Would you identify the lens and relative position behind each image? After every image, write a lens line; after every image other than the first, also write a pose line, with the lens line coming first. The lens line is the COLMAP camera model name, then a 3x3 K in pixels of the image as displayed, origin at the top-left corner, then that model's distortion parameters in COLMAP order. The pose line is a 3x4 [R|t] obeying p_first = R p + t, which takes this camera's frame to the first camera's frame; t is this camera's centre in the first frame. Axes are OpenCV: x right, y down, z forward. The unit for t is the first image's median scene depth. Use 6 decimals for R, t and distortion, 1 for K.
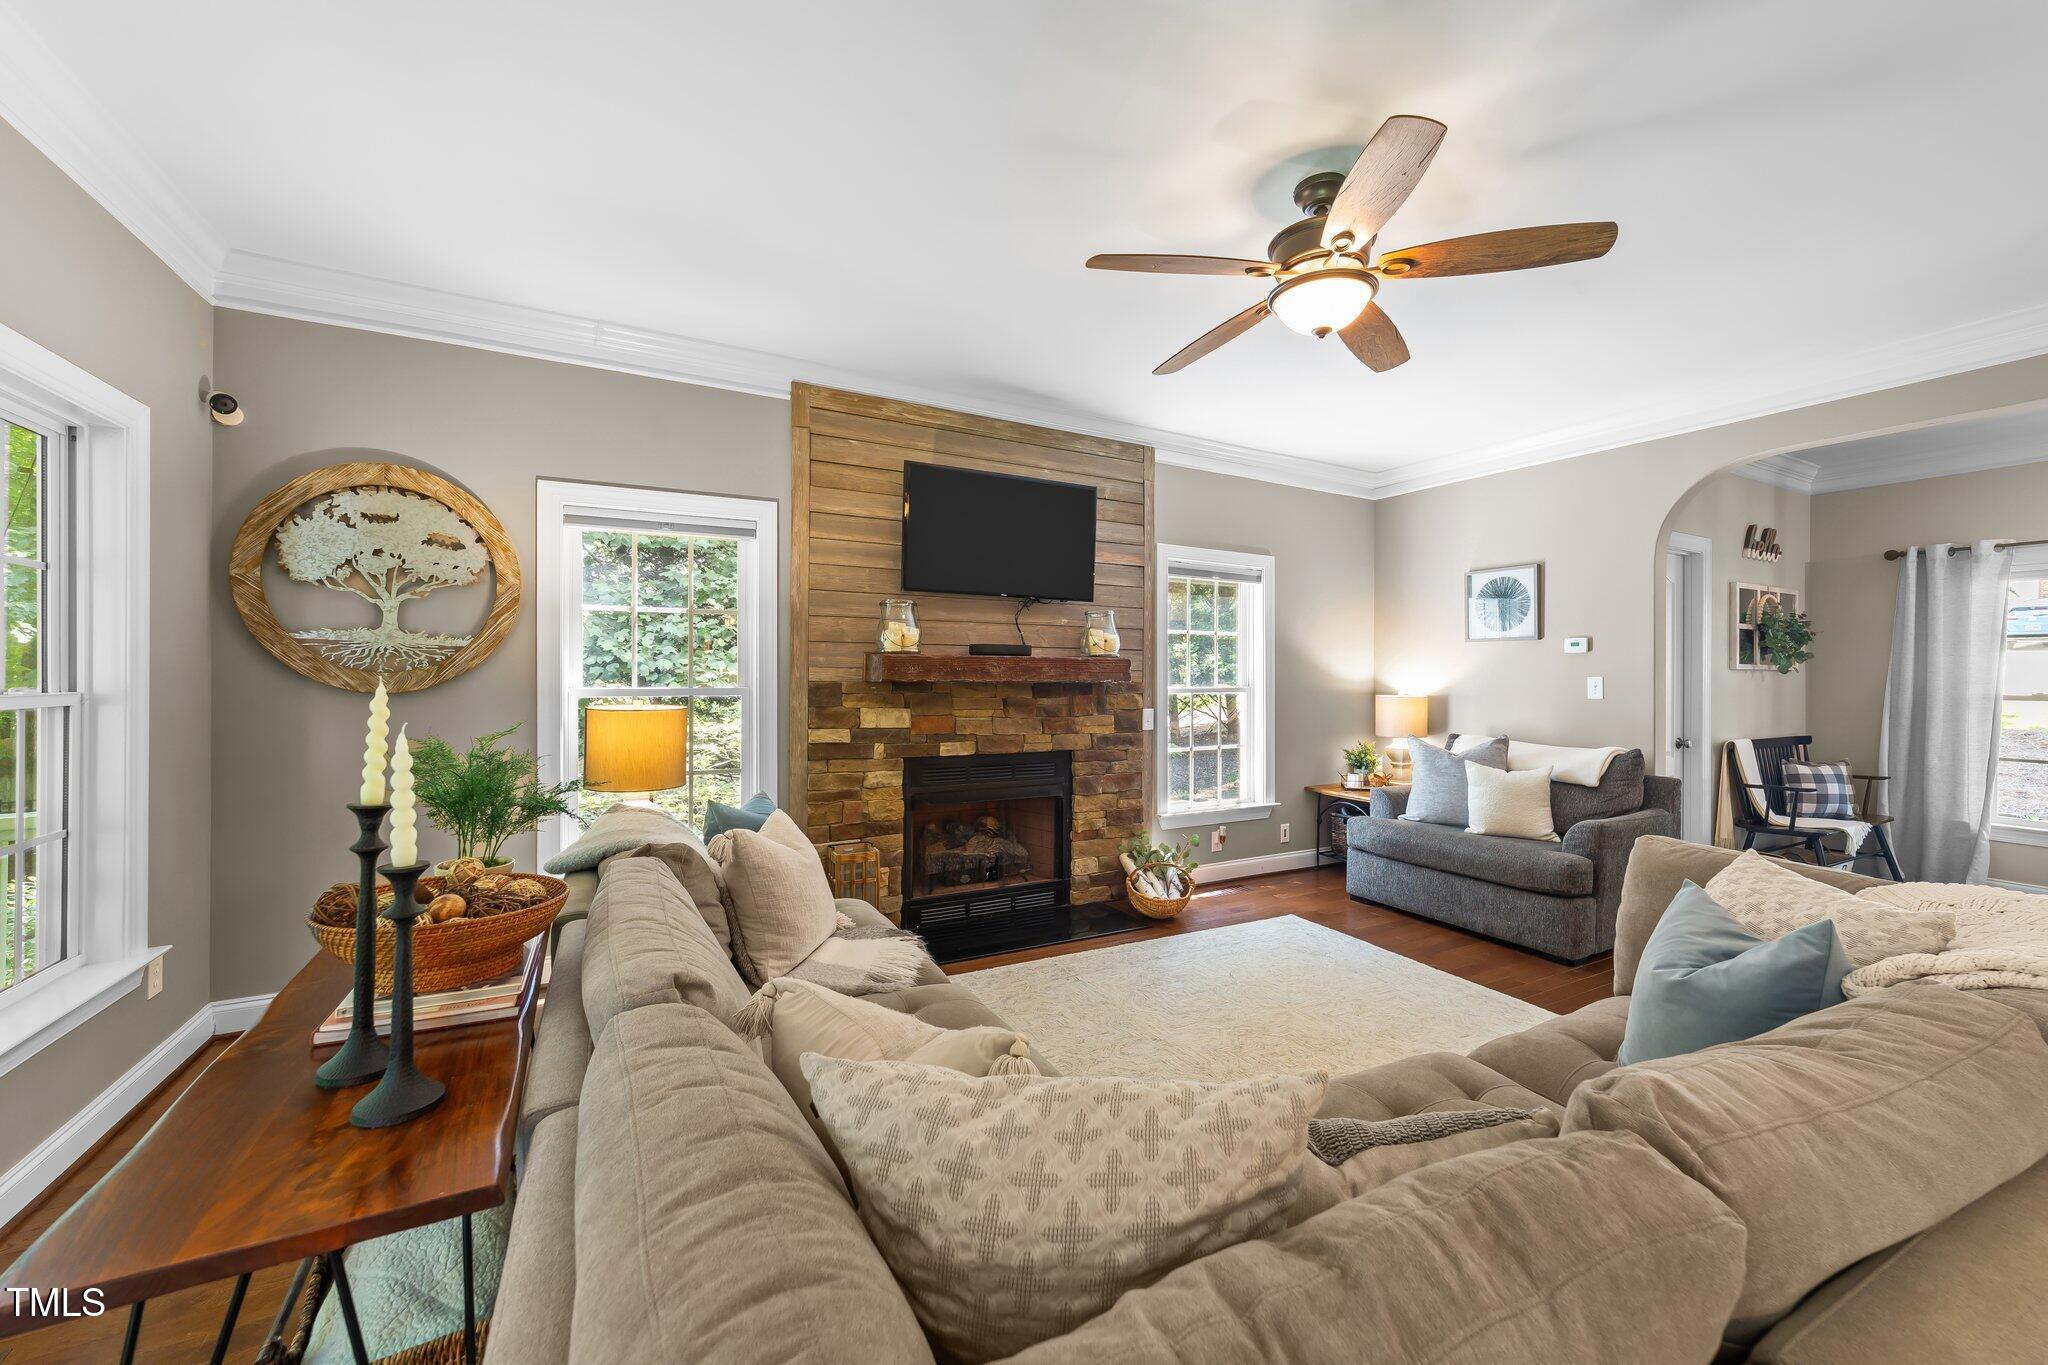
lens RADIAL K [[783.0, 0, 1027.3], [0, 783.0, 667.5], [0, 0, 1]] dist [-0.018772, 0.009524]
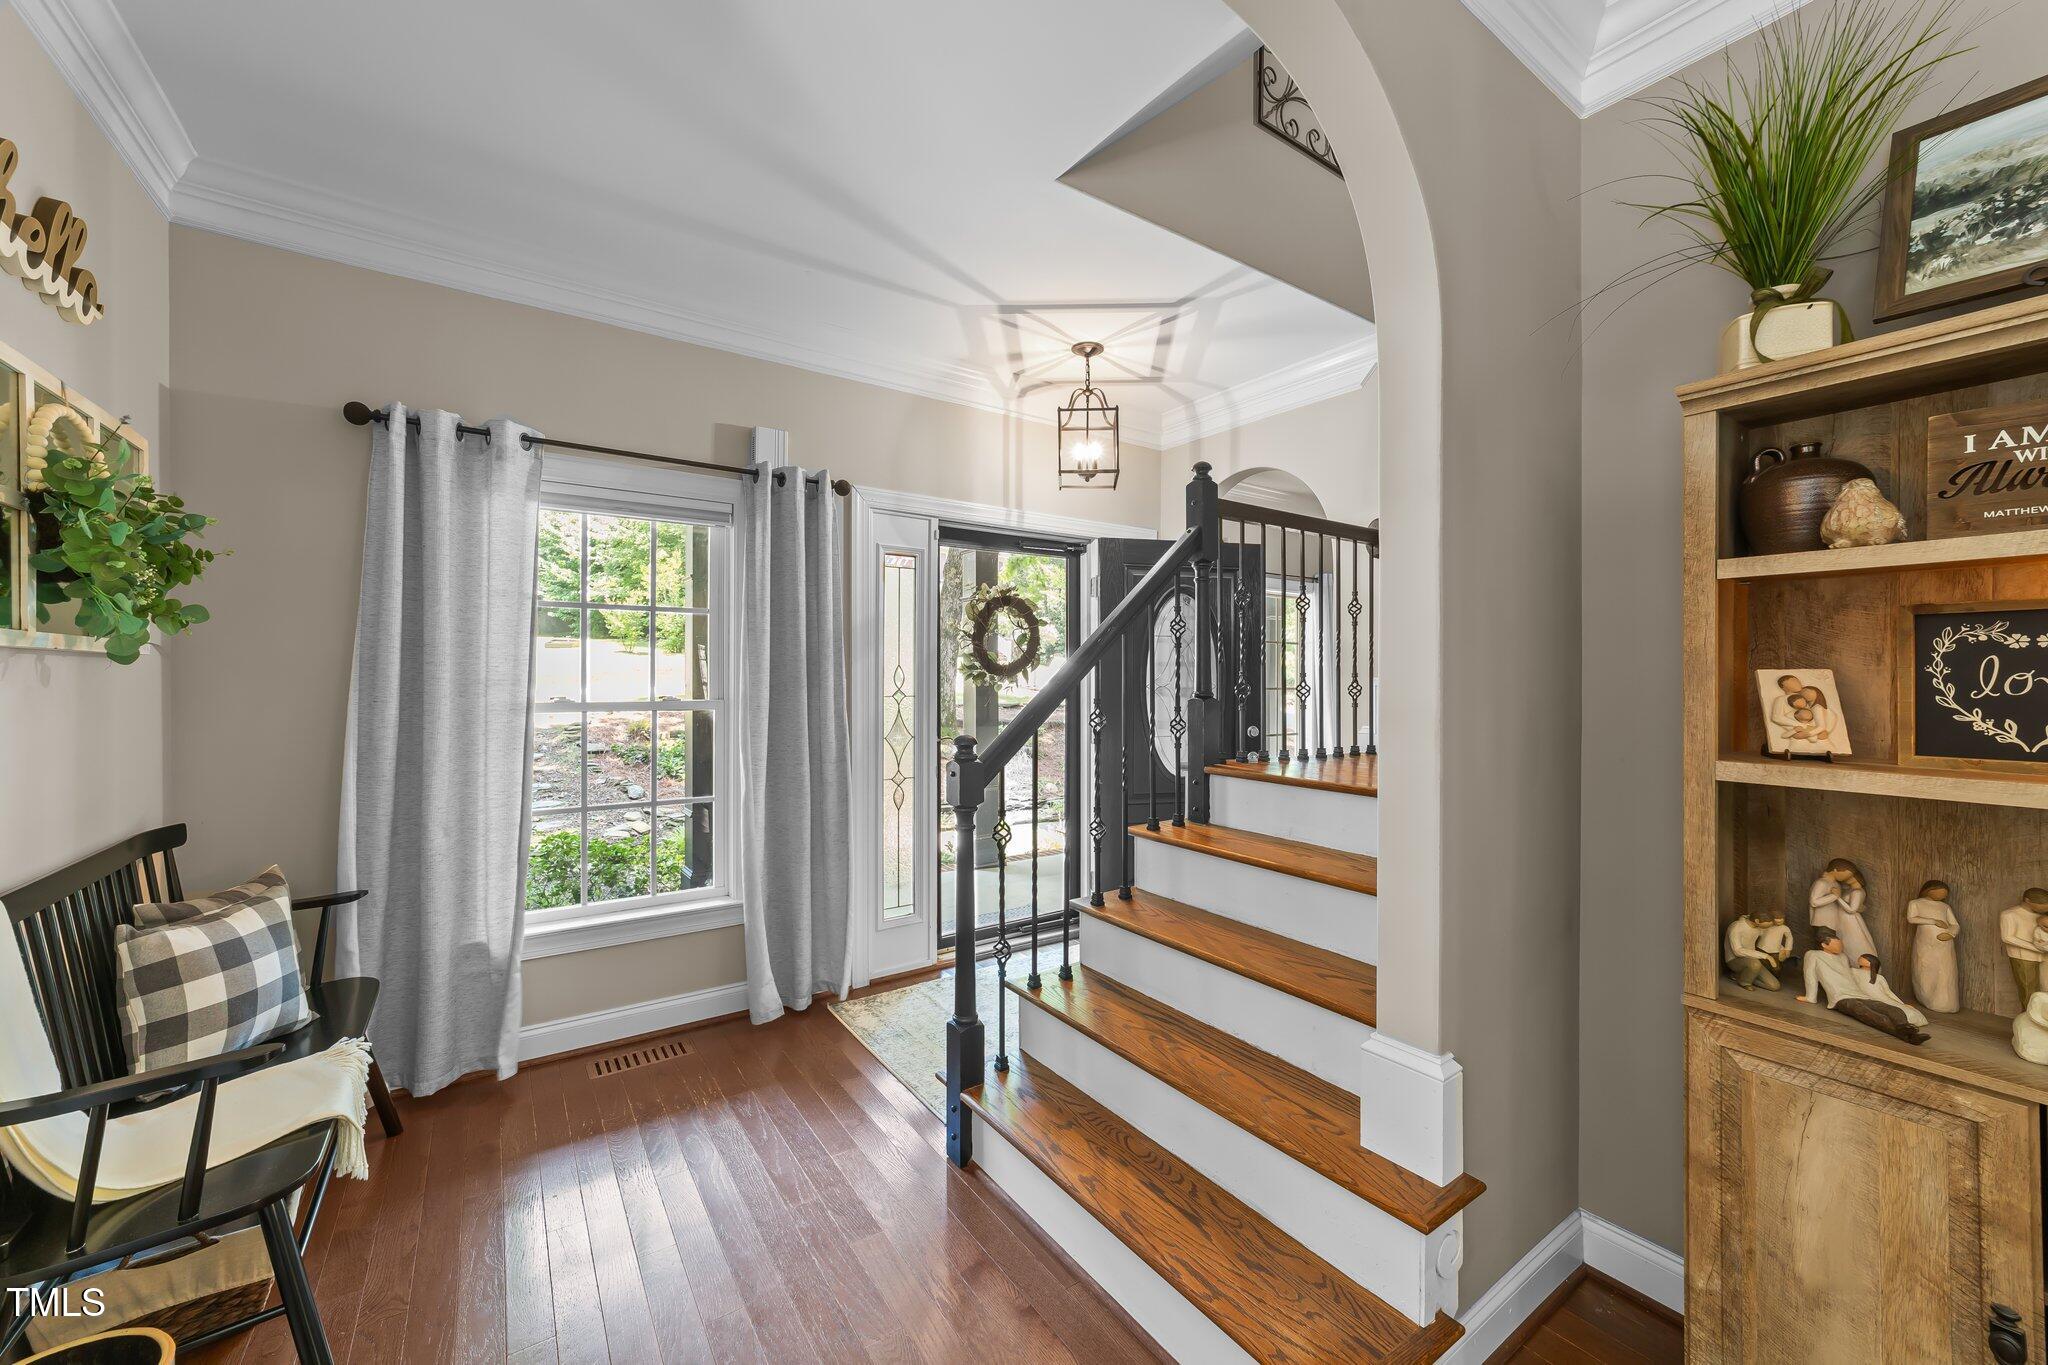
lens RADIAL K [[782.8, 0, 1030.8], [0, 782.8, 681.4], [0, 0, 1]] dist [-0.018158, 0.008883]
pose [[-0.112042, -0.010363, 0.993649, 0.730077], [-0.007693, 0.999925, 0.009560, 0.011275], [-0.993674, -0.006573, -0.112113, 0.789234]]
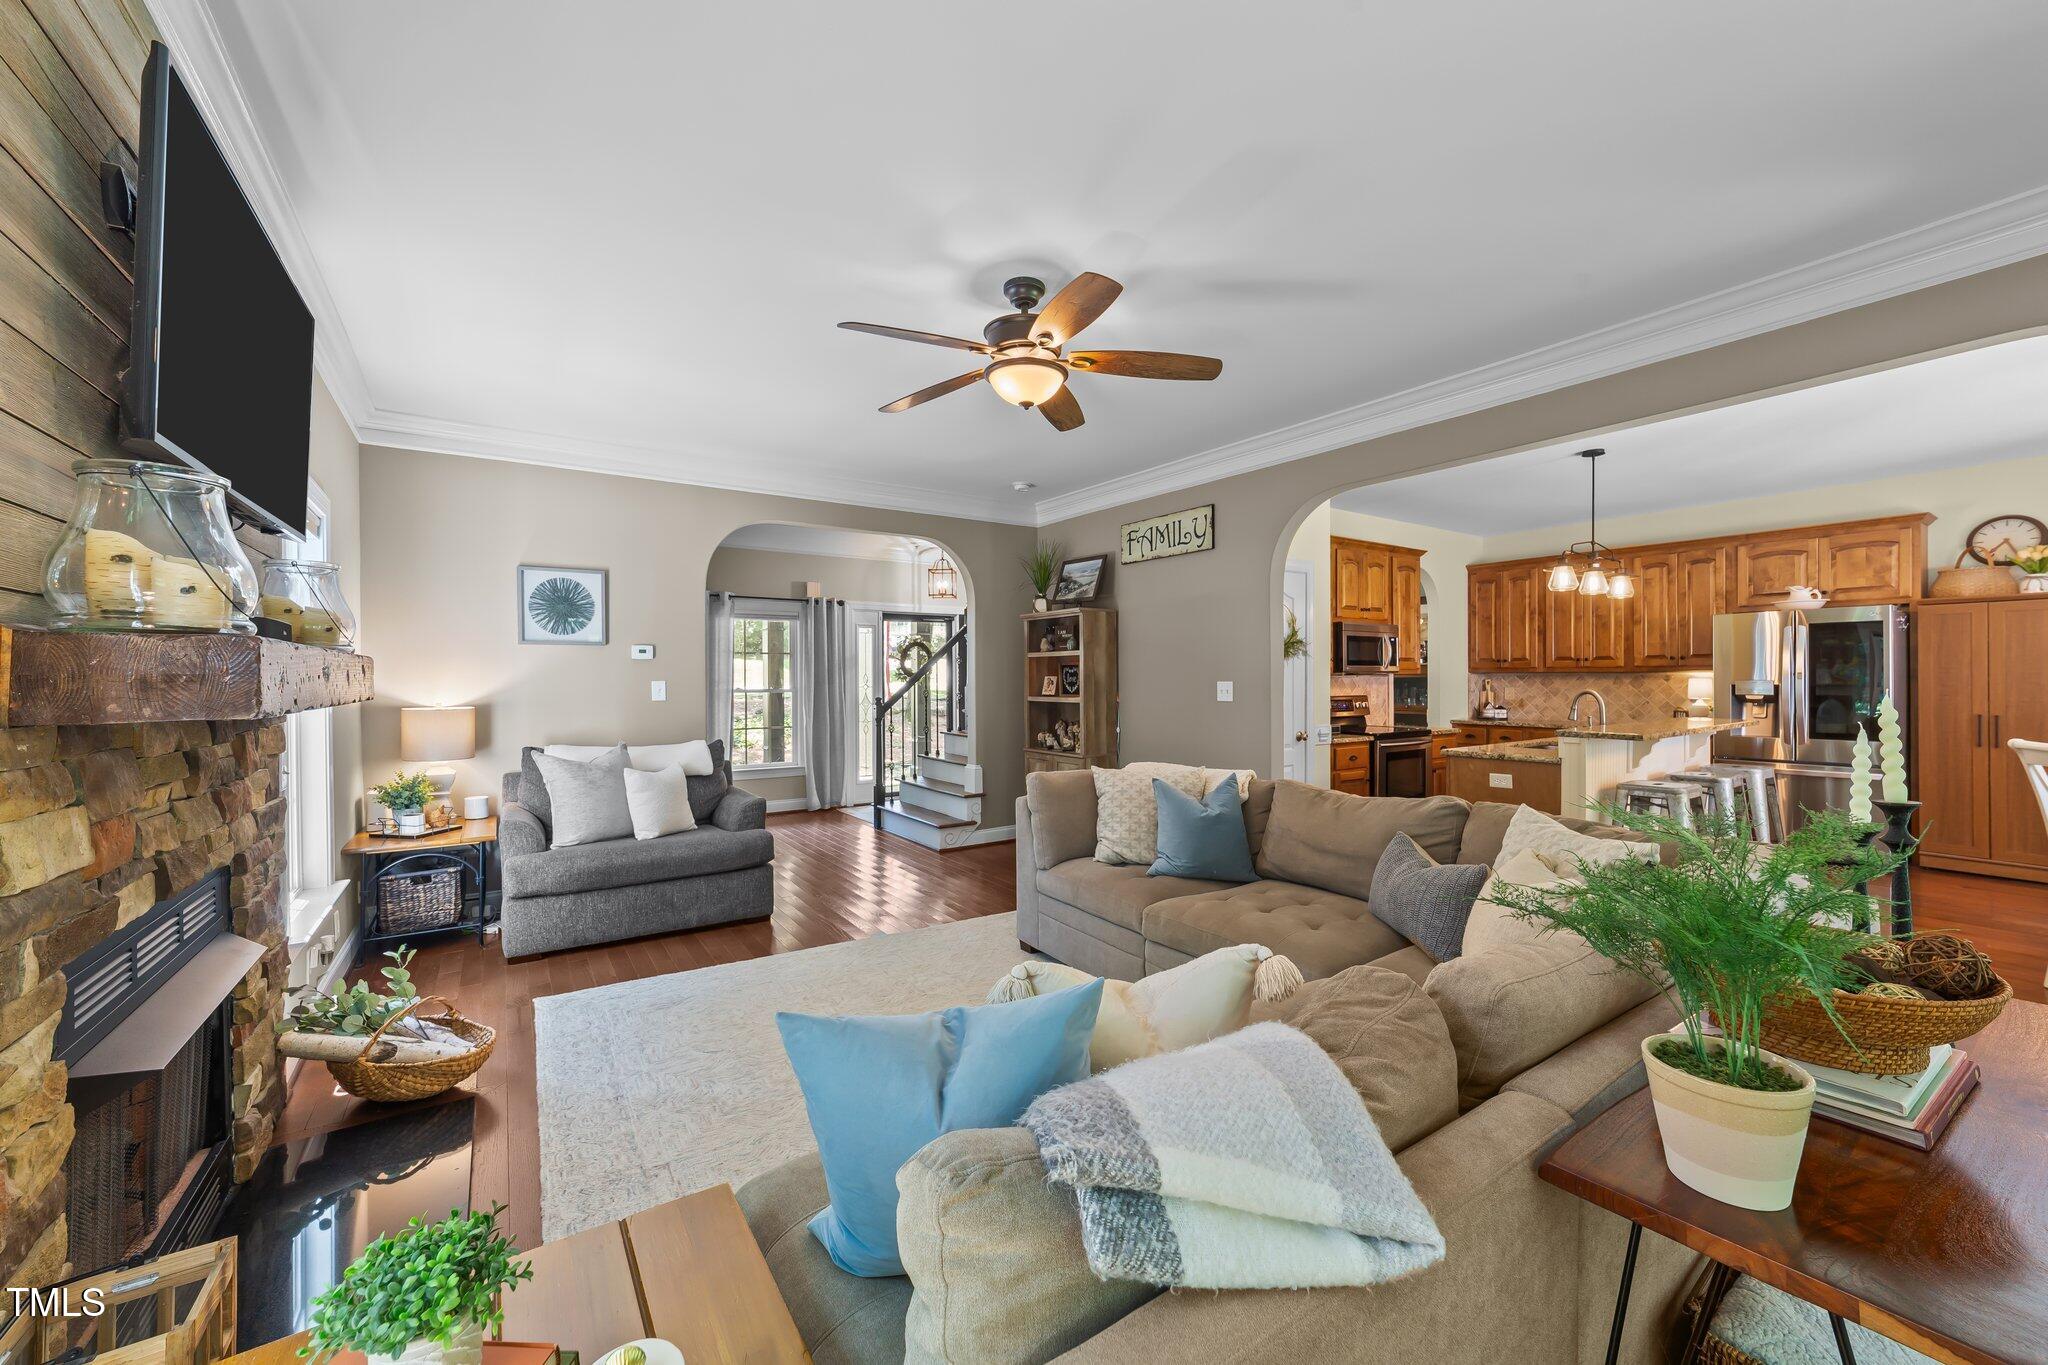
lens RADIAL K [[782.8, 0, 1030.8], [0, 782.8, 681.4], [0, 0, 1]] dist [-0.018158, 0.008883]
pose [[-0.102656, -0.013027, 0.994632, -0.474393], [-0.001435, 0.999915, 0.012948, -0.002962], [-0.994716, -0.000098, -0.102666, 0.618012]]
